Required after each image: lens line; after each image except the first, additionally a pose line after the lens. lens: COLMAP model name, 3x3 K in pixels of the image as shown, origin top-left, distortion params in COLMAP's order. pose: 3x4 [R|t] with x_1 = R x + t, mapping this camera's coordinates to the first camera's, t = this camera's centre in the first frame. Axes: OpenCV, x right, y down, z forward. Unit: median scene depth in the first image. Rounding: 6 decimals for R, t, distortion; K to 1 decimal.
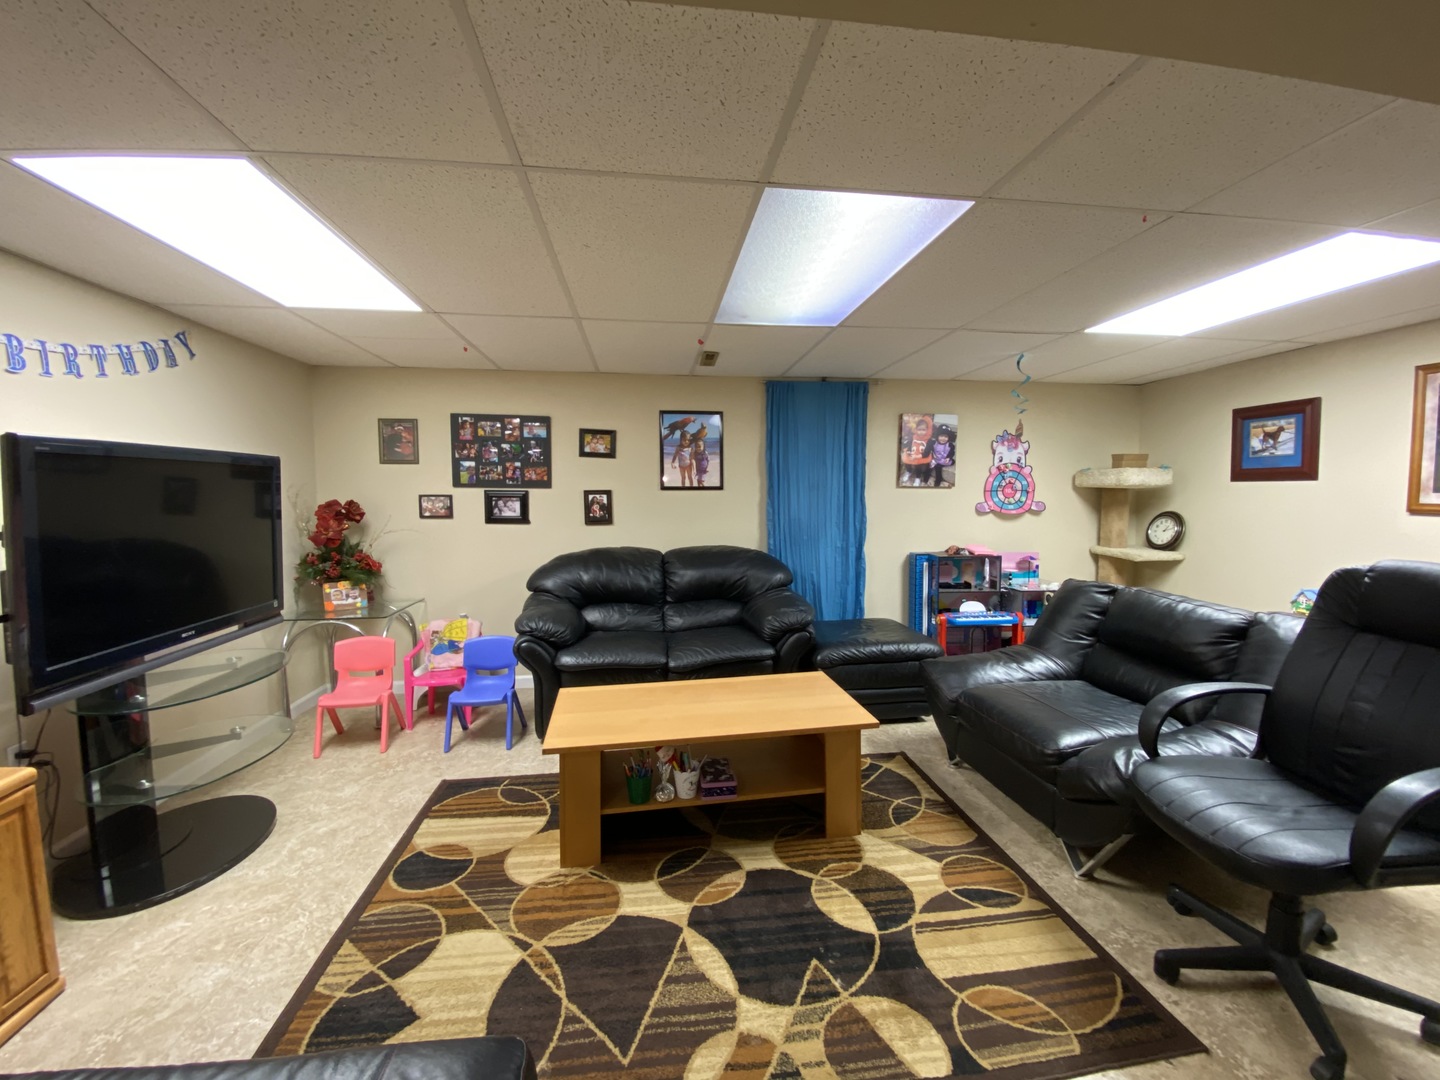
lens RADIAL K [[582.6, 0, 719.4], [0, 582.6, 533.5], [0, 0, 1]] dist [0.043681, -0.031981]
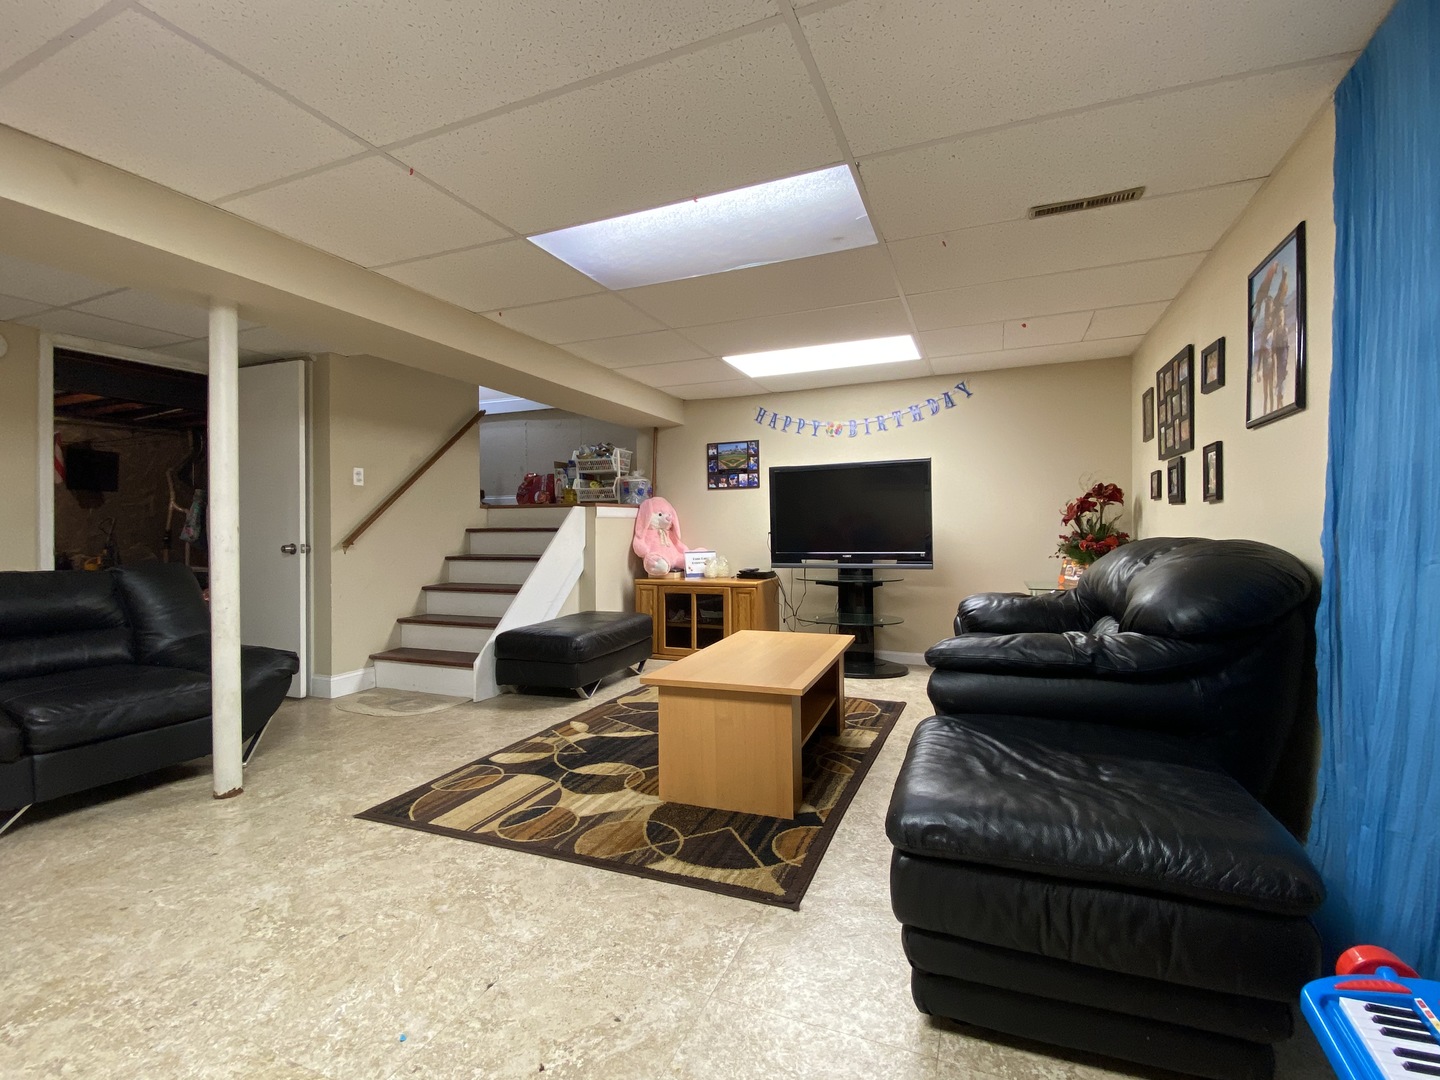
lens RADIAL K [[621.7, 0, 720.0], [0, 621.7, 540.0], [0, 0, 1]] dist [0.000297, -0.000052]
pose [[-0.482591, 0.022260, -0.875563, 1.329014], [-0.045587, 0.997684, 0.050492, 0.036947], [0.874658, 0.064281, -0.480459, 1.915605]]
